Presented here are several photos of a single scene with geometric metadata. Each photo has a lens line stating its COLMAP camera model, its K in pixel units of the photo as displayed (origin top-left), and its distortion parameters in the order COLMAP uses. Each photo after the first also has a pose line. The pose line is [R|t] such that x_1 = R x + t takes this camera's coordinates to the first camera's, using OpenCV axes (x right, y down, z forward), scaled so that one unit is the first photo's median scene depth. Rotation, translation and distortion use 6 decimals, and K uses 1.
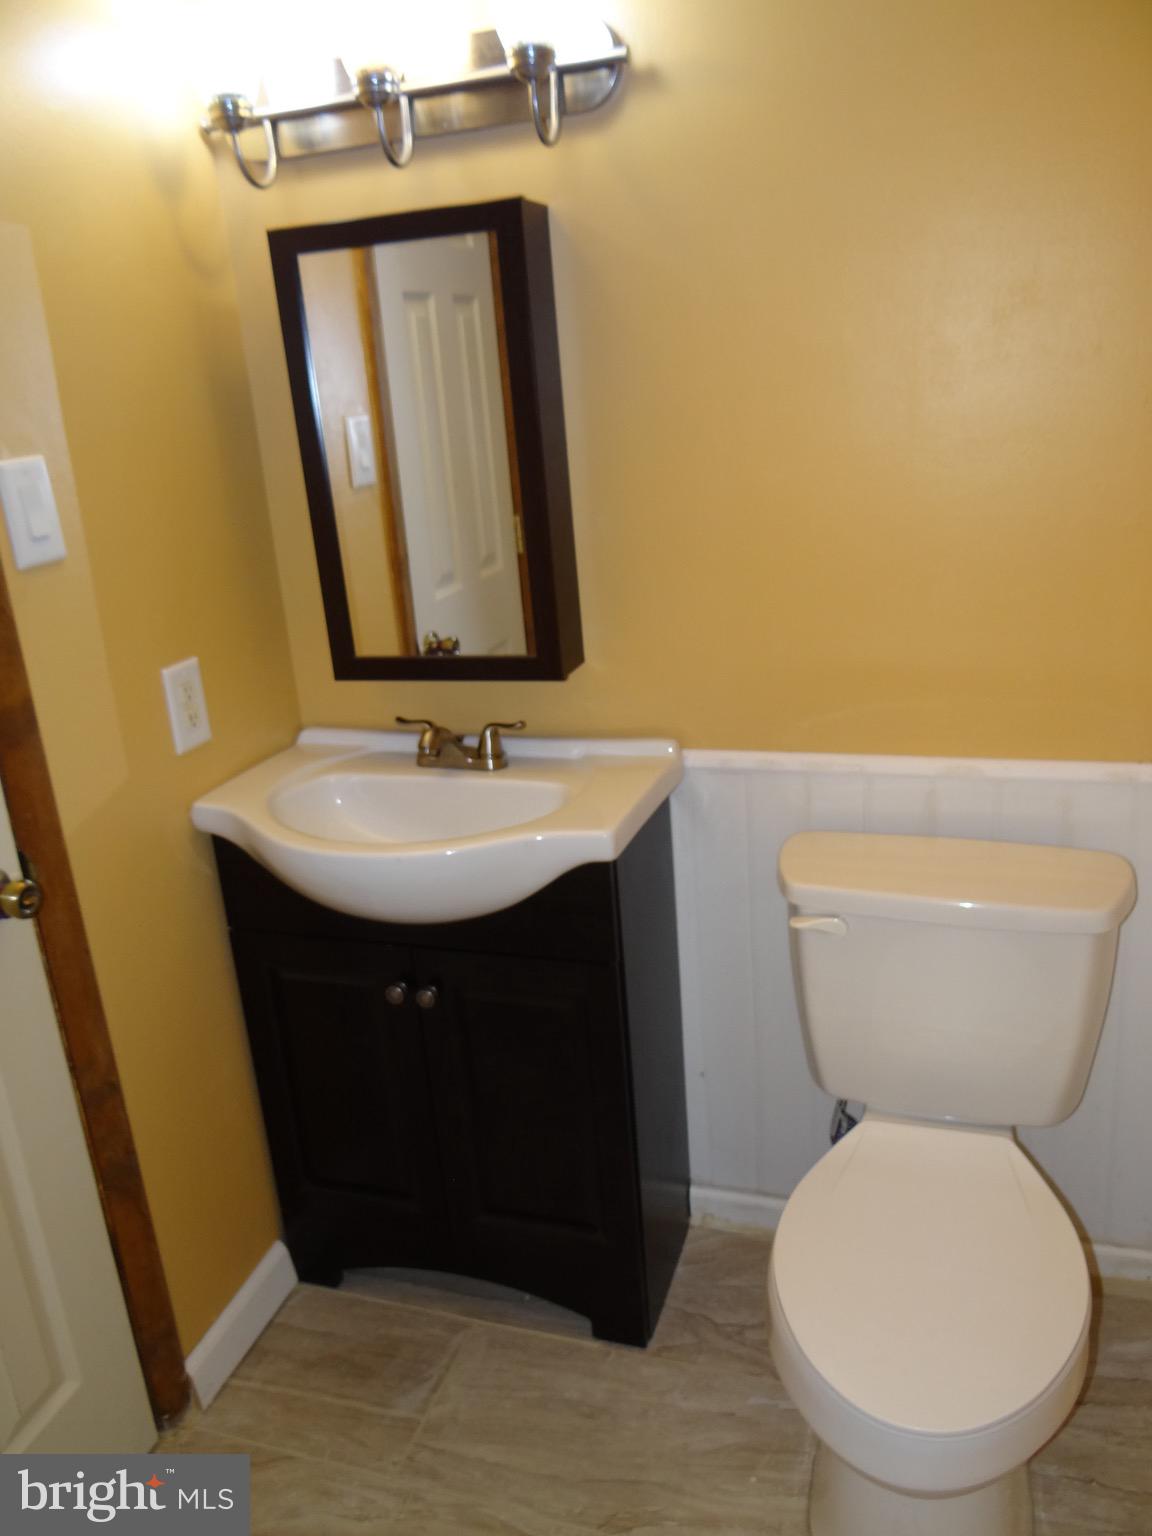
lens RADIAL K [[1202.8, 0, 576.0], [0, 1202.8, 768.0], [0, 0, 1]] dist [-0.006821, 0.005293]
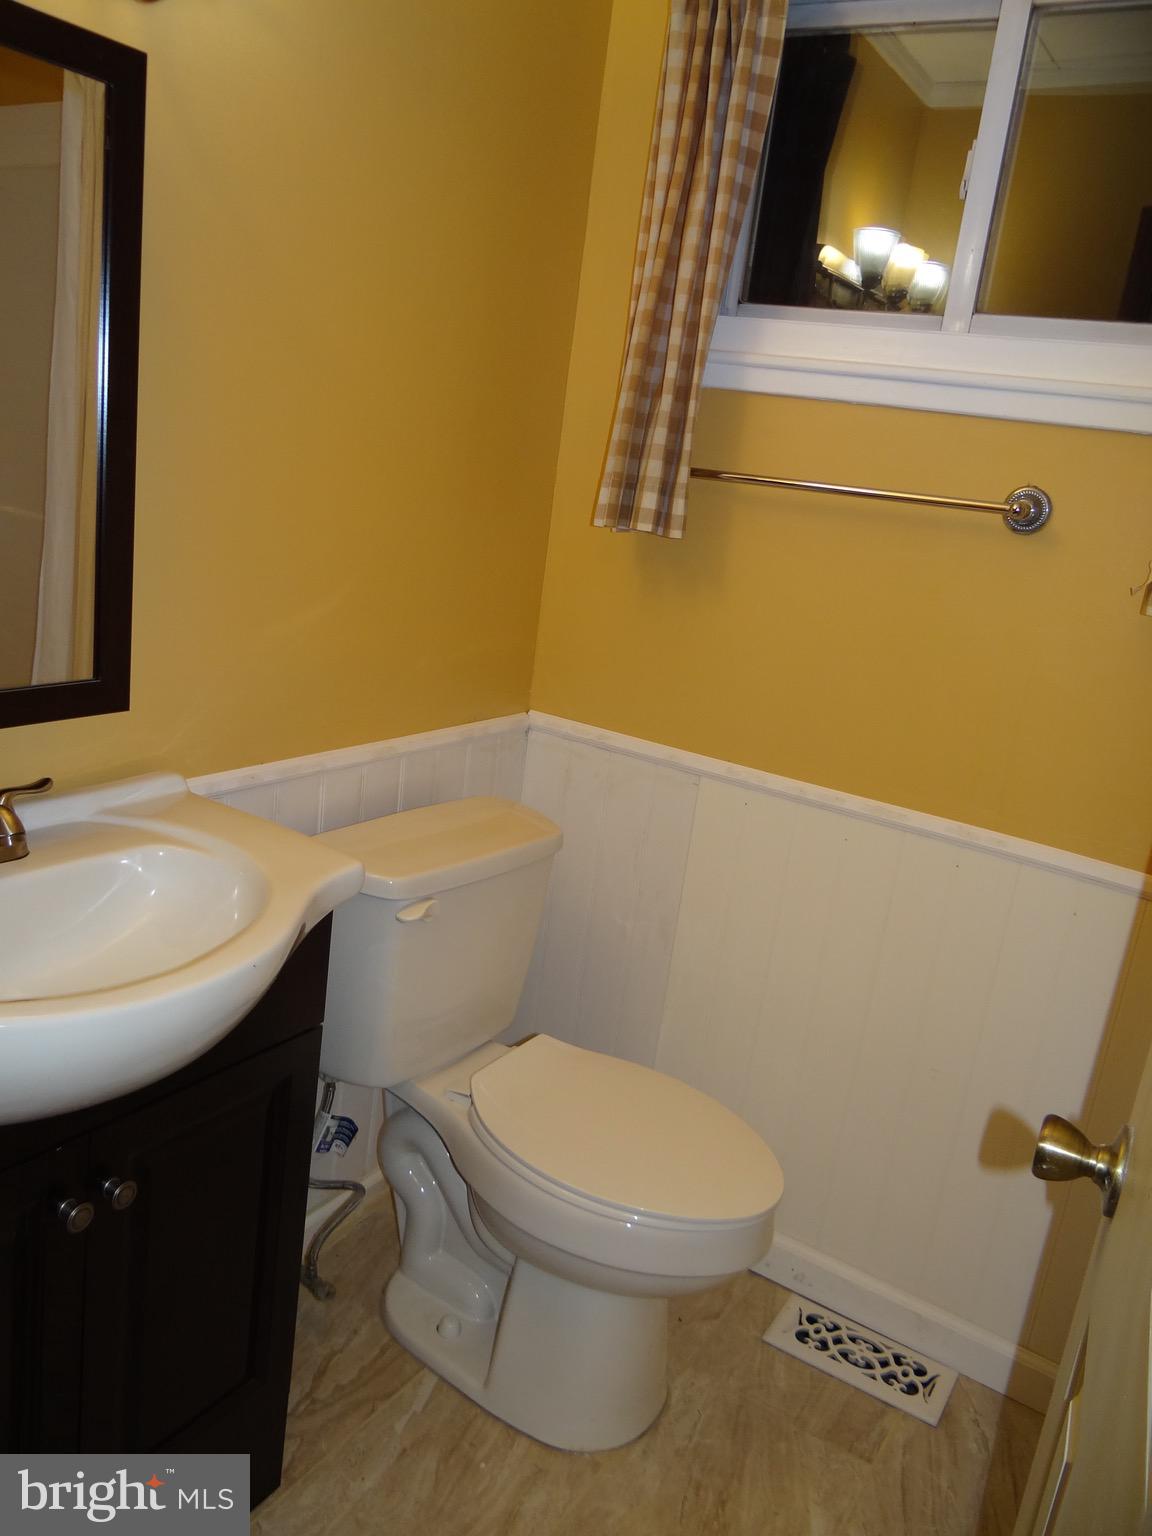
lens RADIAL K [[1239.3, 0, 576.3], [0, 1239.3, 781.6], [0, 0, 1]] dist [0.052249, 0.002633]
pose [[0.231764, -0.161870, 0.959210, -0.705363], [0.157424, 0.979302, 0.127224, -0.084886], [-0.959950, 0.121517, 0.252449, 0.550672]]
